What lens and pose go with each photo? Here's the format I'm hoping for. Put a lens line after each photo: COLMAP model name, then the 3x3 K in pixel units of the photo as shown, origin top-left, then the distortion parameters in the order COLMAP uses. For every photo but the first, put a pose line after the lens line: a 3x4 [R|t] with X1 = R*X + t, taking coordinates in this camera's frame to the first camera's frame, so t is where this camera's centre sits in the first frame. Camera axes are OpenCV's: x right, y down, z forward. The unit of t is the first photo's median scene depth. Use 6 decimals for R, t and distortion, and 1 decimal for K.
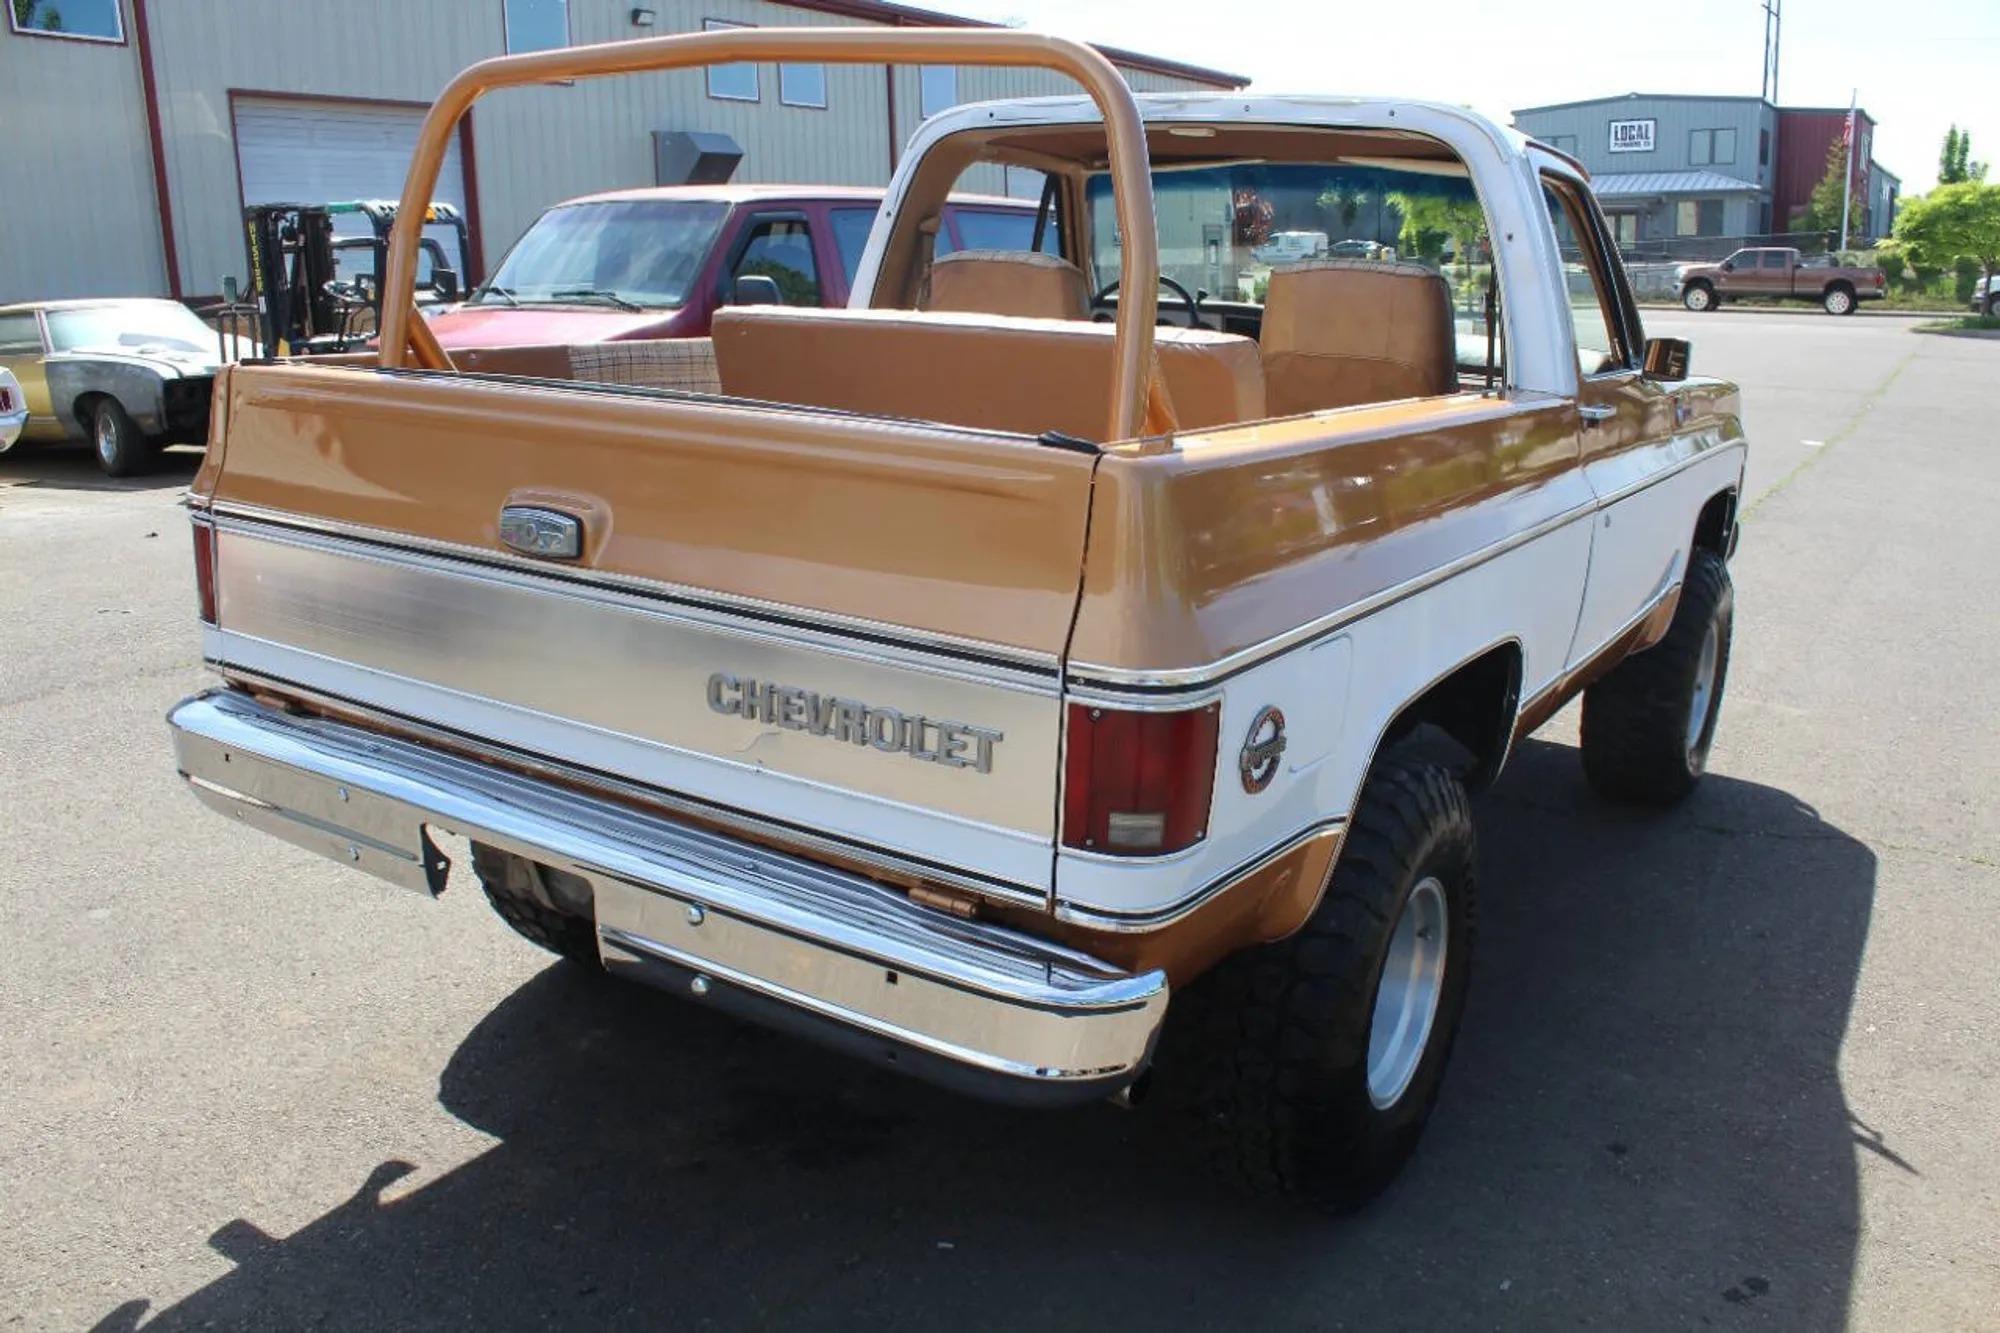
lens RADIAL K [[1675.8, 0, 998.0], [0, 1675.8, 641.3], [0, 0, 1]] dist [-0.179217, 0.158211]
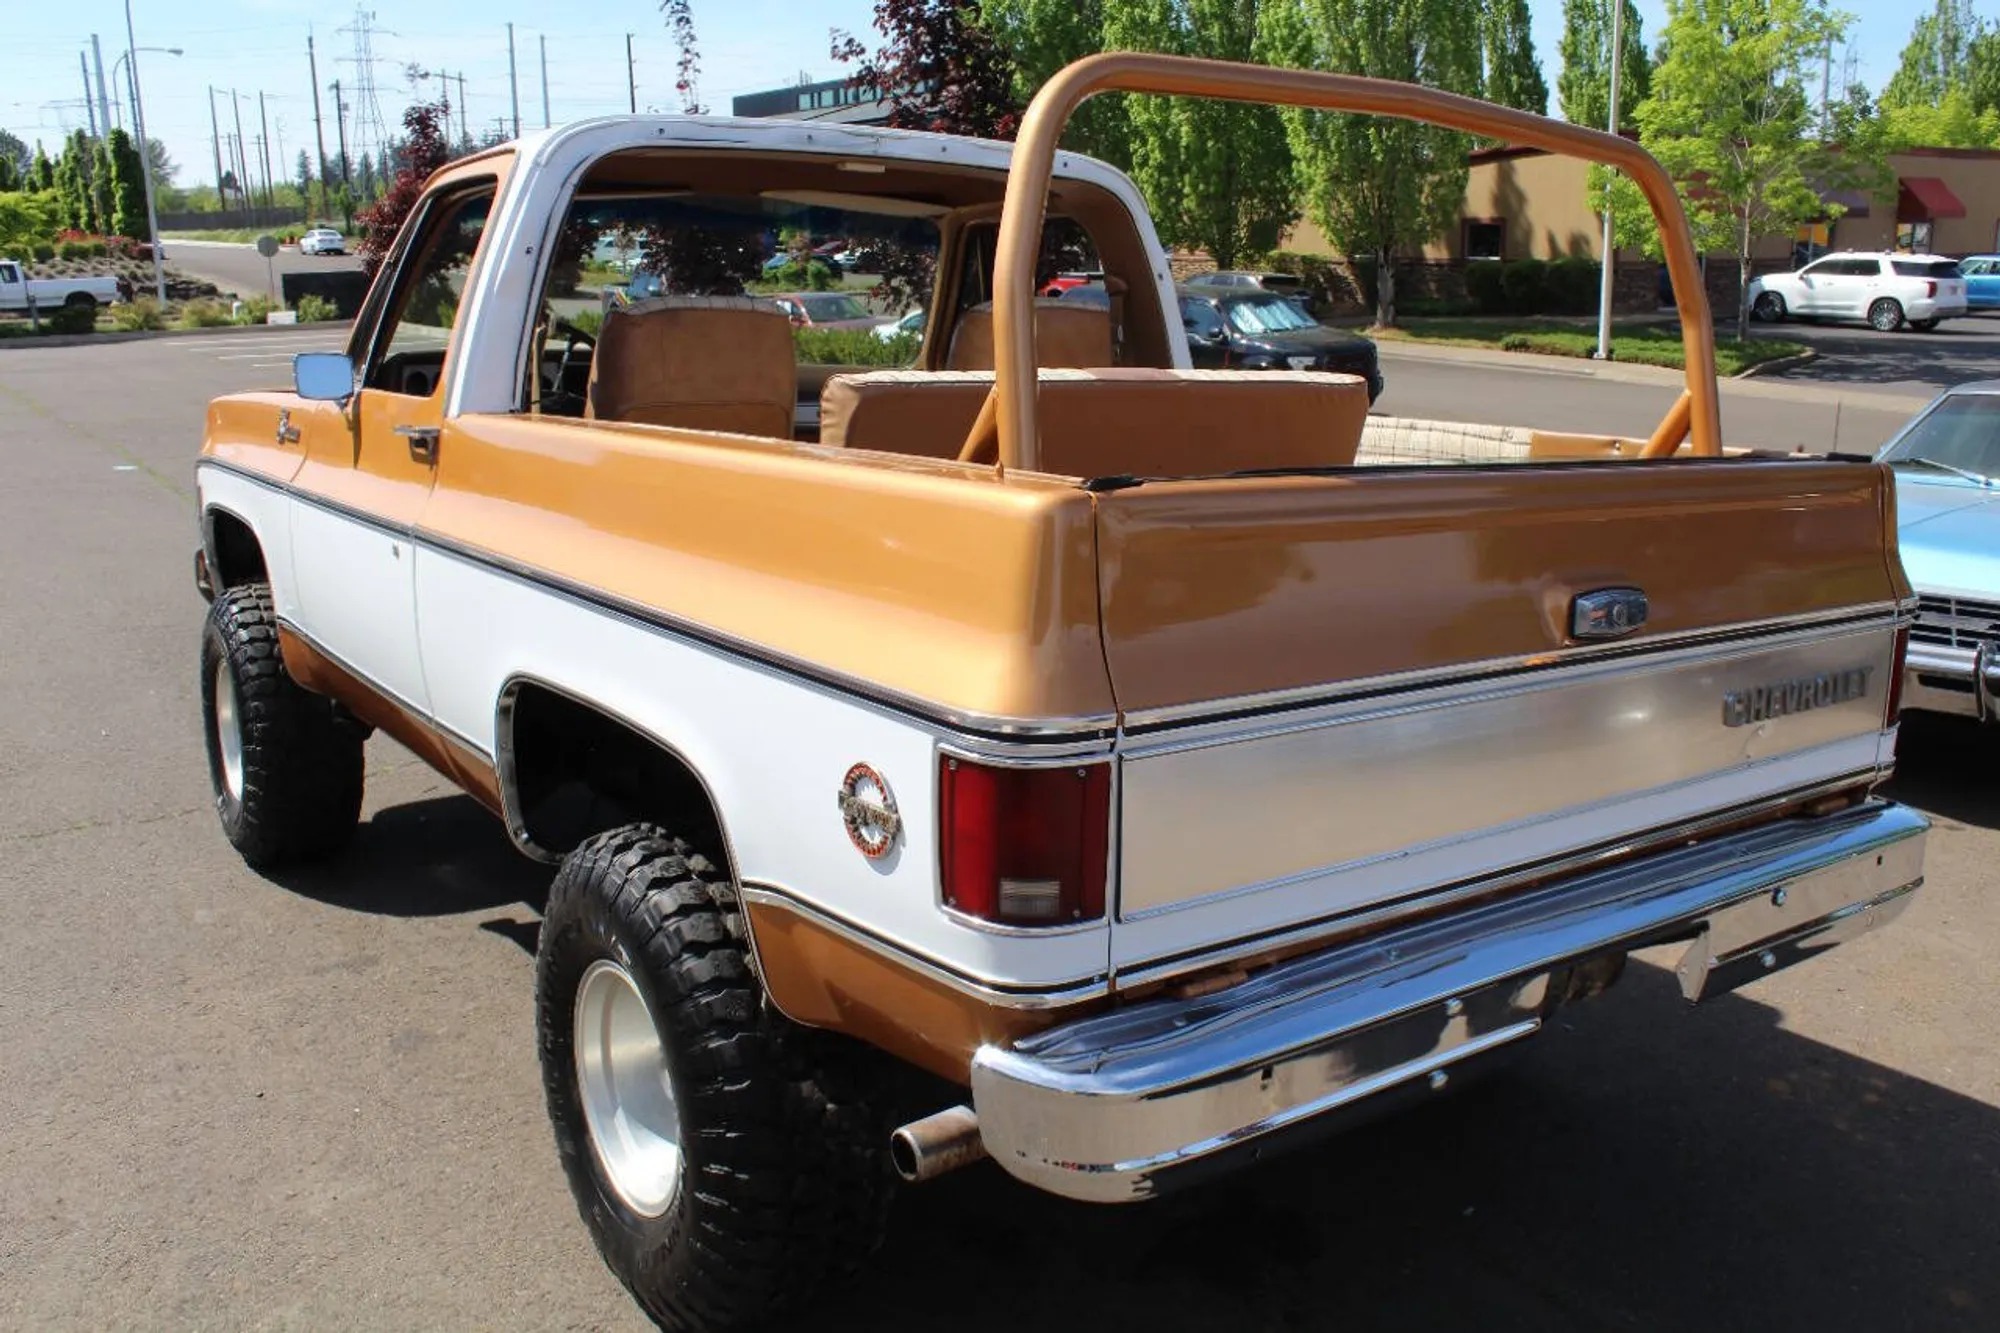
lens RADIAL K [[1718.7, 0, 1051.2], [0, 1718.7, 673.9], [0, 0, 1]] dist [-0.149850, 0.089688]
pose [[0.364163, -0.215453, 0.906072, -1.151902], [0.204535, 0.967624, 0.147884, -0.217270], [-0.908598, 0.131470, 0.396440, 0.808155]]
